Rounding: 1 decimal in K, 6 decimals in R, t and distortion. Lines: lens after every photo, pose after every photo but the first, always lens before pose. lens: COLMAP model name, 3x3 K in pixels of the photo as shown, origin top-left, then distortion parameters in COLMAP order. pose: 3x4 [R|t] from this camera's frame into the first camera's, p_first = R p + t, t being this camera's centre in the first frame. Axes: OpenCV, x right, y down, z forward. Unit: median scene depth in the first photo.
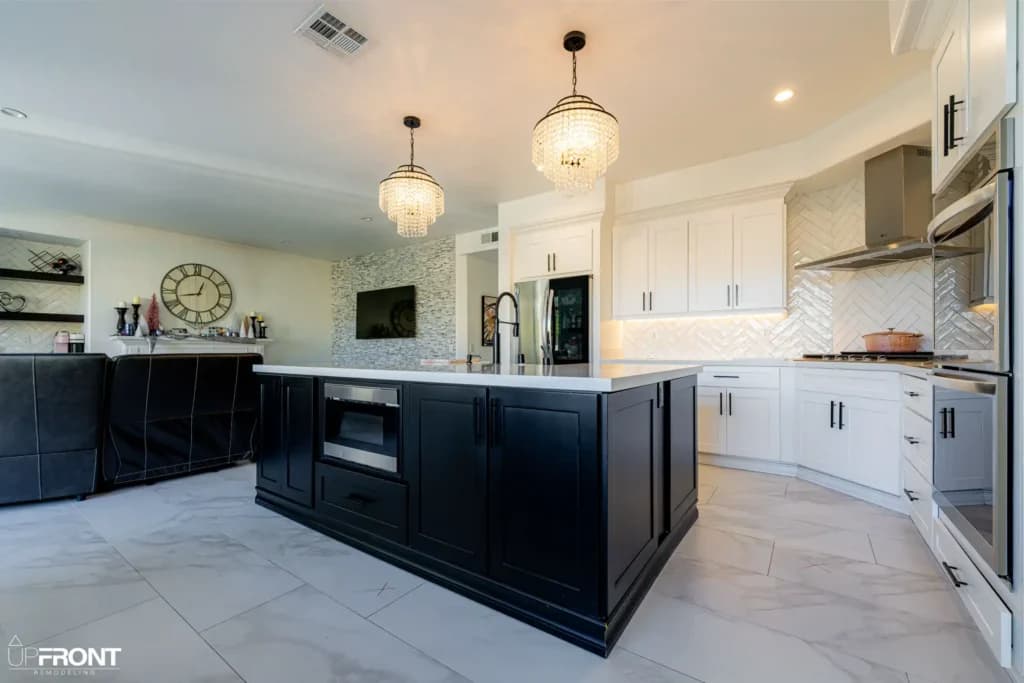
lens RADIAL K [[419.7, 0, 503.6], [0, 419.7, 350.0], [0, 0, 1]] dist [-0.000436, -0.000348]
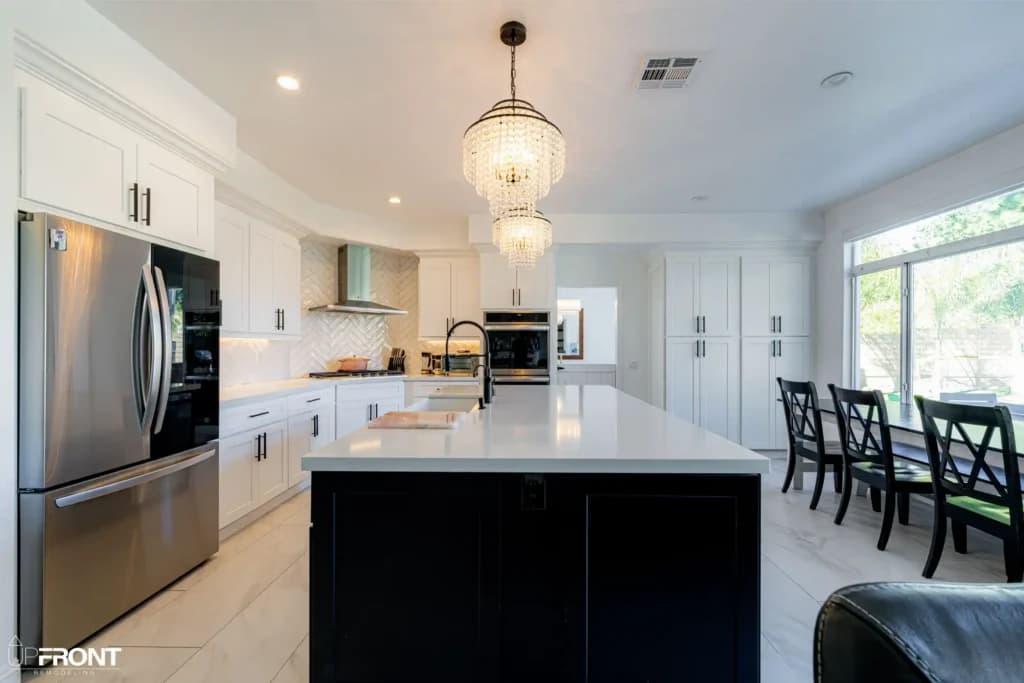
lens RADIAL K [[419.7, 0, 524.3], [0, 419.7, 347.9], [0, 0, 1]] dist [-0.000436, -0.000348]
pose [[-0.569230, 0.000559, 0.822178, -0.385456], [-0.000682, 0.999999, -0.001152, -0.039502], [-0.822178, -0.001217, -0.569229, 0.693046]]
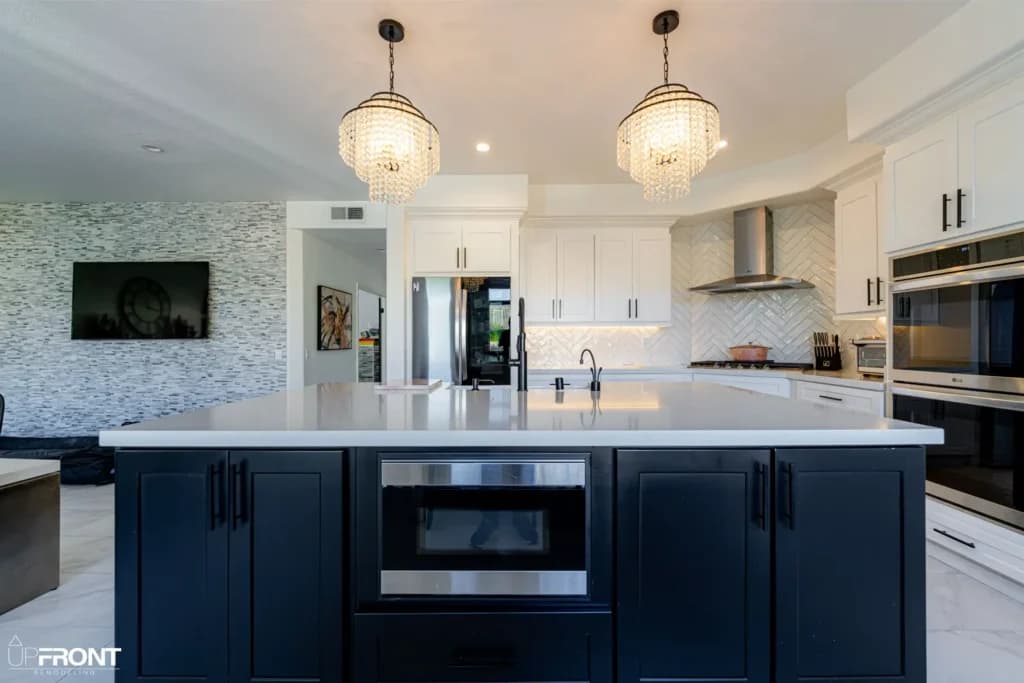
lens RADIAL K [[419.7, 0, 514.1], [0, 419.7, 340.4], [0, 0, 1]] dist [-0.000436, -0.000348]
pose [[0.814218, 0.001601, 0.580557, -0.228197], [0.001363, 0.999988, -0.004669, -0.026540], [-0.580558, 0.004593, 0.814206, 0.180558]]
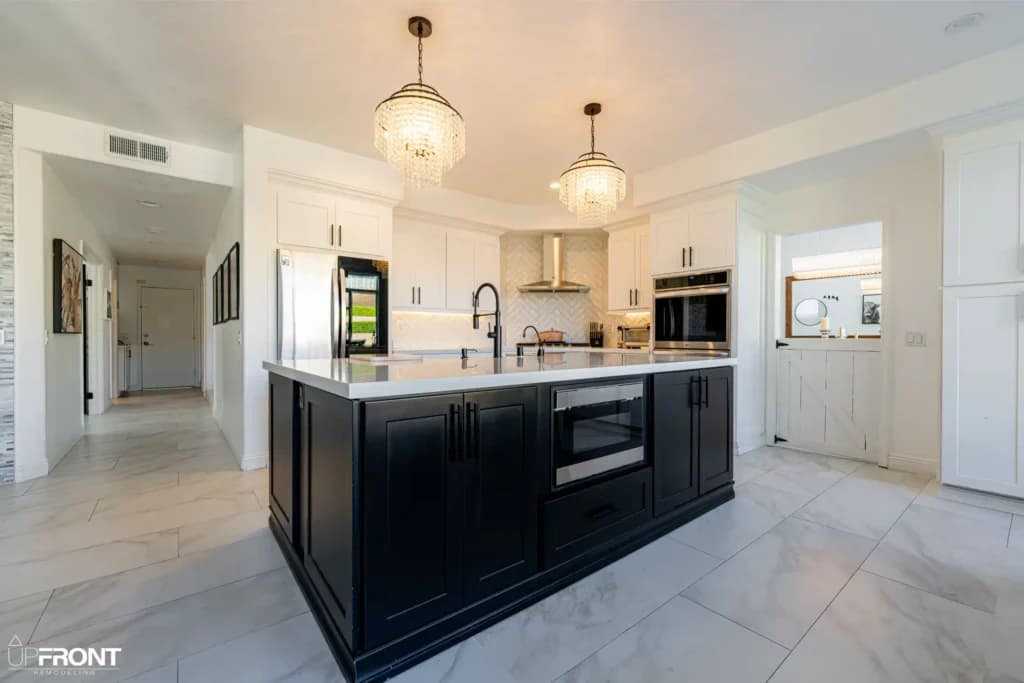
lens RADIAL K [[419.7, 0, 510.4], [0, 419.7, 344.0], [0, 0, 1]] dist [-0.000436, -0.000348]
pose [[0.276575, -0.011024, 0.960929, -0.446409], [-0.003425, 0.999917, 0.012457, -0.004663], [-0.960986, -0.006736, 0.276514, 0.337637]]
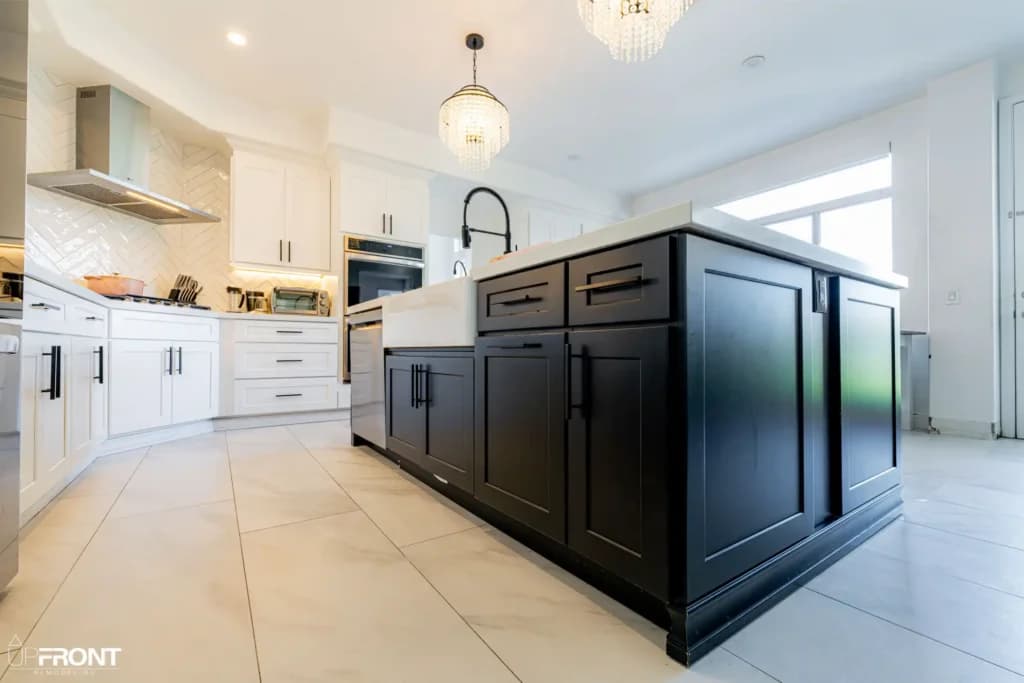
lens RADIAL K [[419.7, 0, 516.0], [0, 419.7, 342.6], [0, 0, 1]] dist [-0.000436, -0.000348]
pose [[-0.944374, 0.007038, 0.328798, -0.130649], [-0.000458, 0.999742, -0.022716, 0.064752], [-0.328873, -0.021603, -0.944127, 0.805640]]
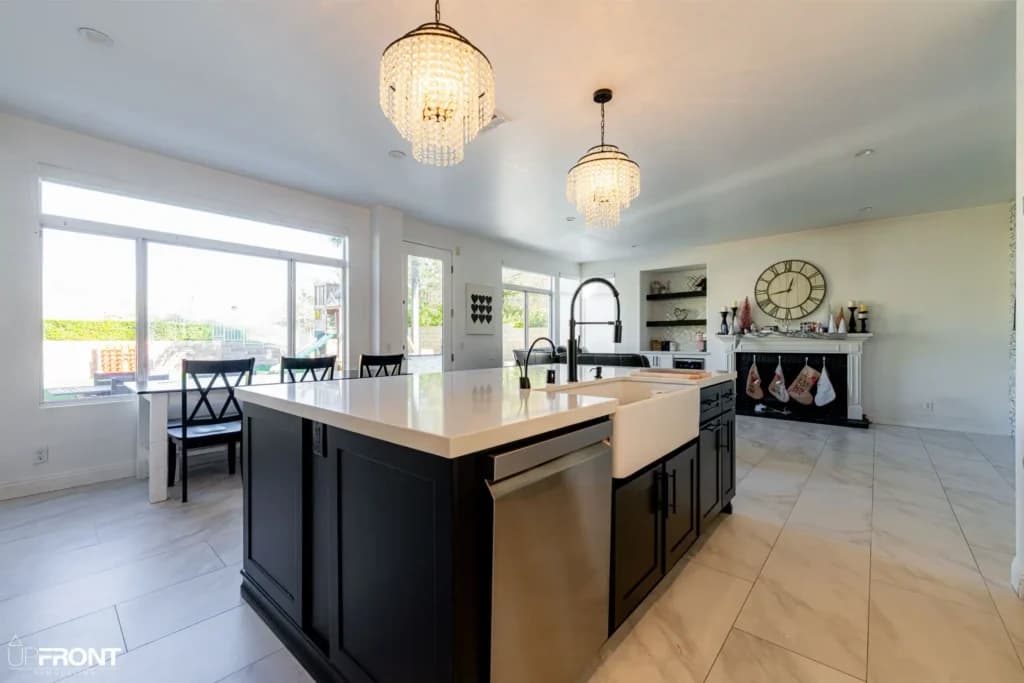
lens RADIAL K [[419.7, 0, 506.0], [0, 419.7, 333.3], [0, 0, 1]] dist [-0.000436, -0.000348]
pose [[-0.113484, -0.014689, -0.993431, 0.348794], [0.002621, 0.999883, -0.015084, -0.019023], [0.993536, -0.004316, -0.113432, 0.462183]]
